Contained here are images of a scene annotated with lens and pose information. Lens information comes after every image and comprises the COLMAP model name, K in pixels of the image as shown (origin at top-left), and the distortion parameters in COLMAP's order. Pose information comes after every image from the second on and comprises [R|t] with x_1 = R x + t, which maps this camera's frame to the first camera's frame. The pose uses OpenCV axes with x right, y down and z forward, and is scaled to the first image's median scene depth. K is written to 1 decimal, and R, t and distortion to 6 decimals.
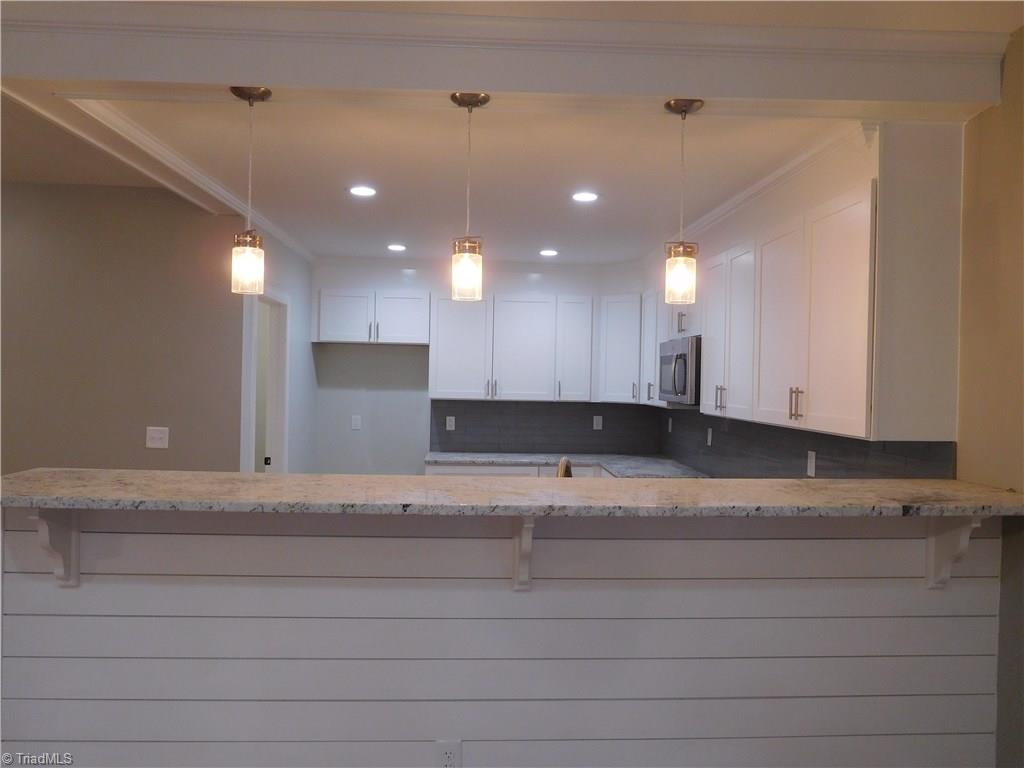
lens RADIAL K [[762.7, 0, 515.5], [0, 762.7, 390.7], [0, 0, 1]] dist [-0.020188, 0.027159]
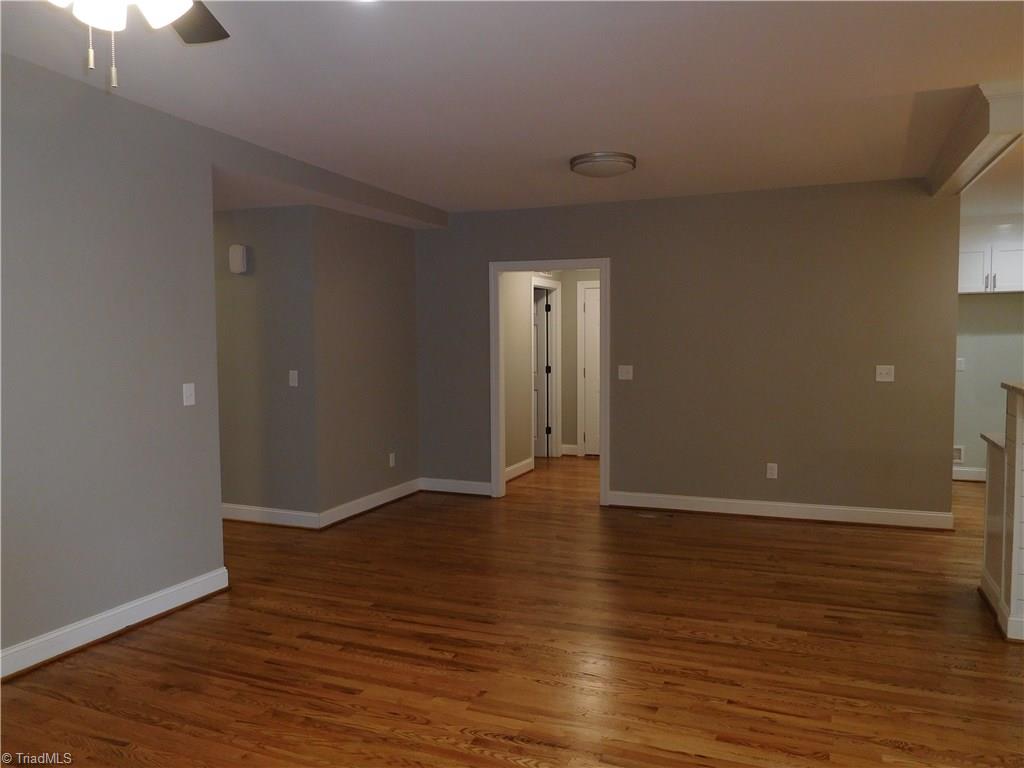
lens RADIAL K [[762.7, 0, 504.5], [0, 762.7, 379.5], [0, 0, 1]] dist [-0.020188, 0.027159]
pose [[0.896645, -0.007010, -0.442696, -0.830037], [0.026149, 0.998968, 0.037144, 0.013403], [0.441978, -0.044881, 0.895902, -0.825732]]
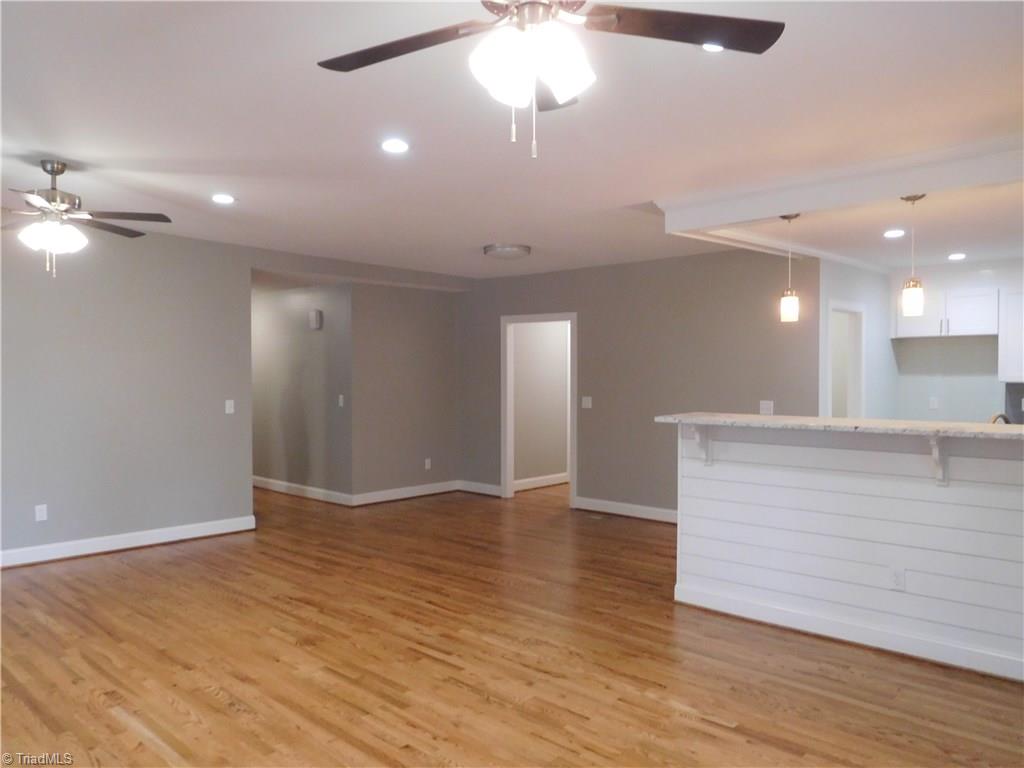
lens RADIAL K [[762.7, 0, 507.3], [0, 762.7, 390.3], [0, 0, 1]] dist [-0.020188, 0.027159]
pose [[0.682853, -0.004835, -0.730540, 0.537694], [0.009227, 0.999955, 0.002007, 0.034632], [0.730498, -0.008111, 0.682867, -0.792037]]
